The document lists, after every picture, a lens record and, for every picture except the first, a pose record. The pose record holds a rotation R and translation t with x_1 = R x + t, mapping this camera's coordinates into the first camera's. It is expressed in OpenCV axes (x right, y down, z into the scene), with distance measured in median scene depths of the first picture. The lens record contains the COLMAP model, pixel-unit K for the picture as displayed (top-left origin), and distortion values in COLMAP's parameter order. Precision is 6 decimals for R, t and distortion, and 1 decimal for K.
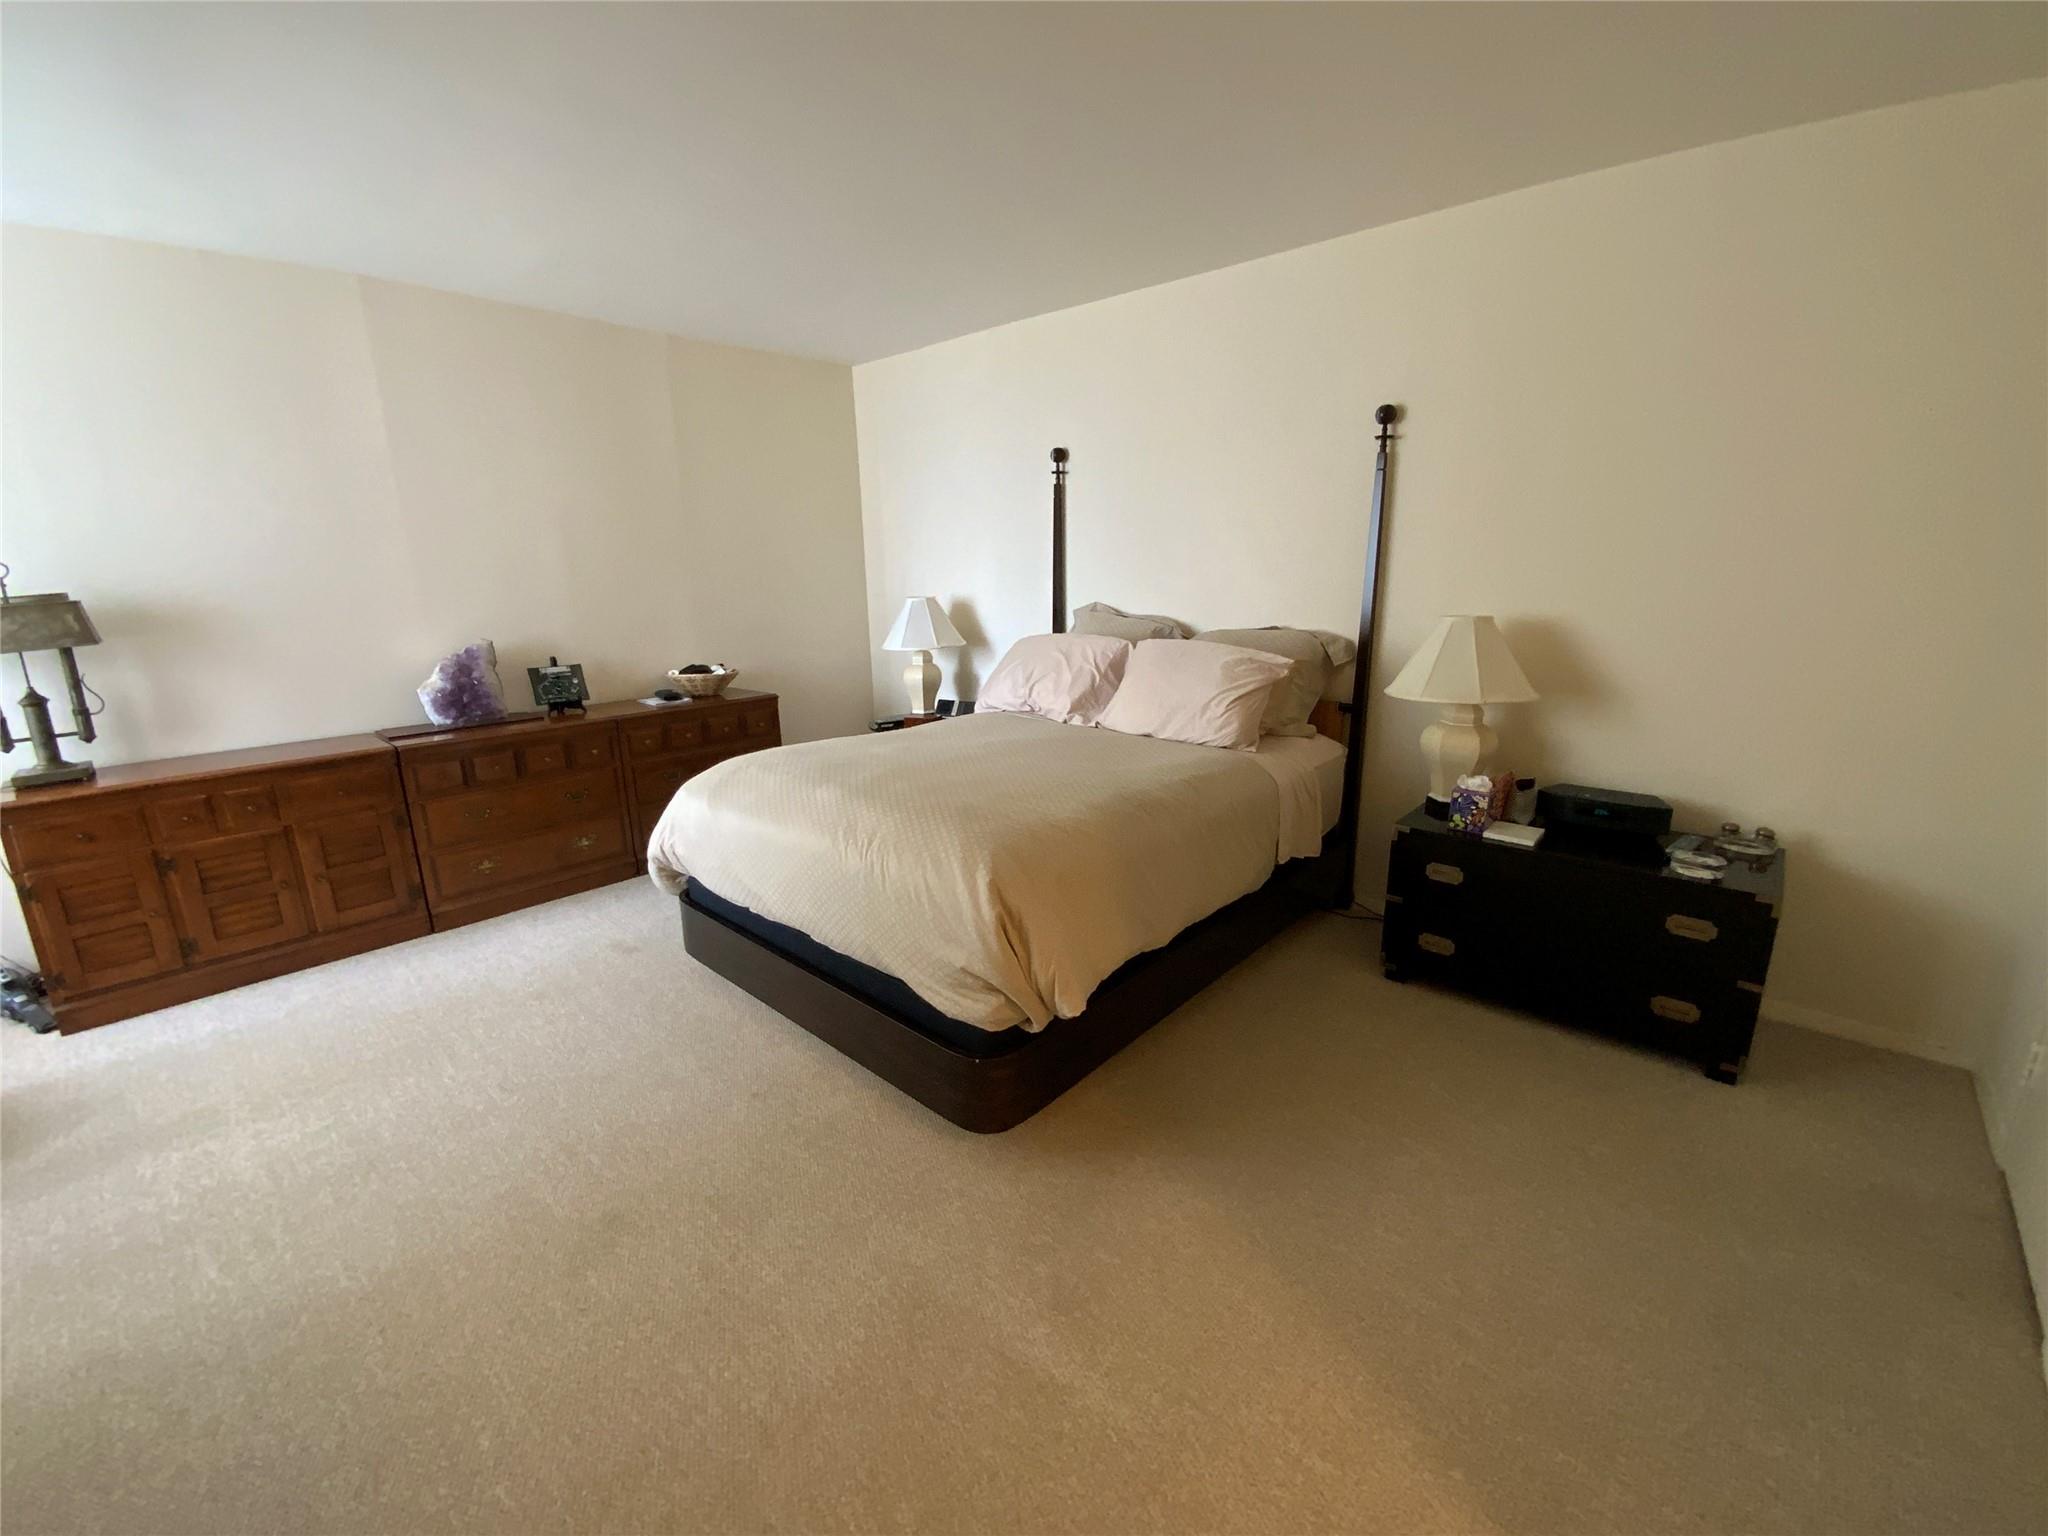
lens RADIAL K [[832.4, 0, 1024.0], [0, 832.4, 768.0], [0, 0, 1]] dist [0.057510, -0.038587]
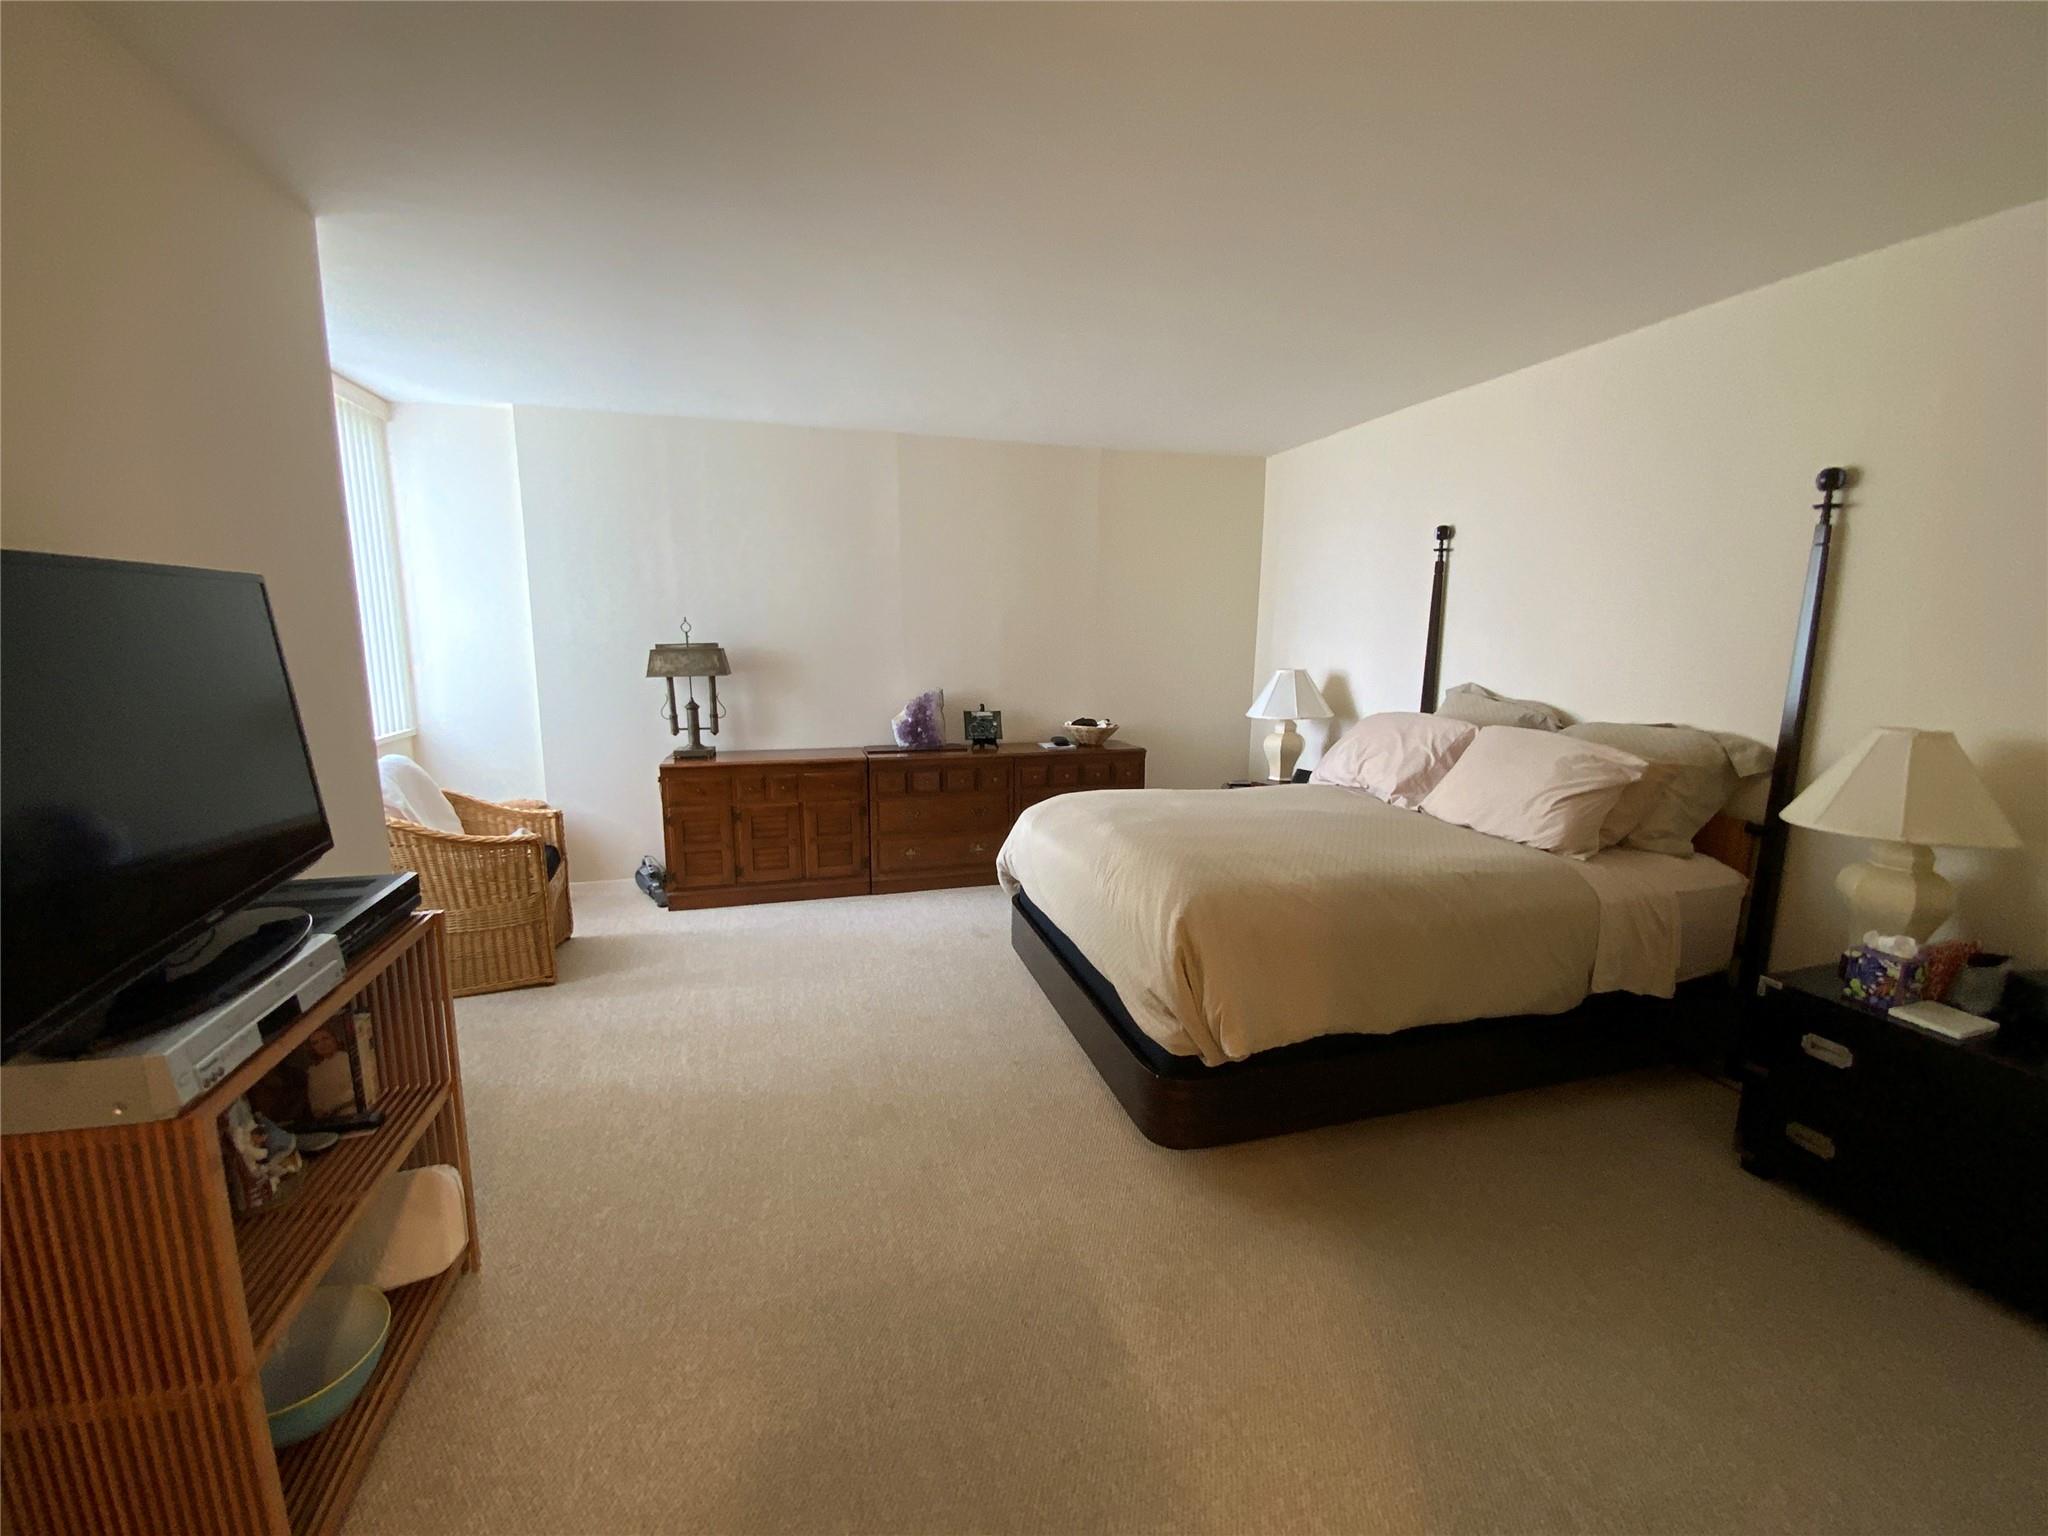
lens RADIAL K [[832.4, 0, 1024.0], [0, 832.4, 768.0], [0, 0, 1]] dist [0.057510, -0.038587]
pose [[0.851259, 0.107955, -0.513520, 0.207350], [-0.146537, 0.988583, -0.035089, 0.001882], [0.503869, 0.105120, 0.857360, -0.067808]]
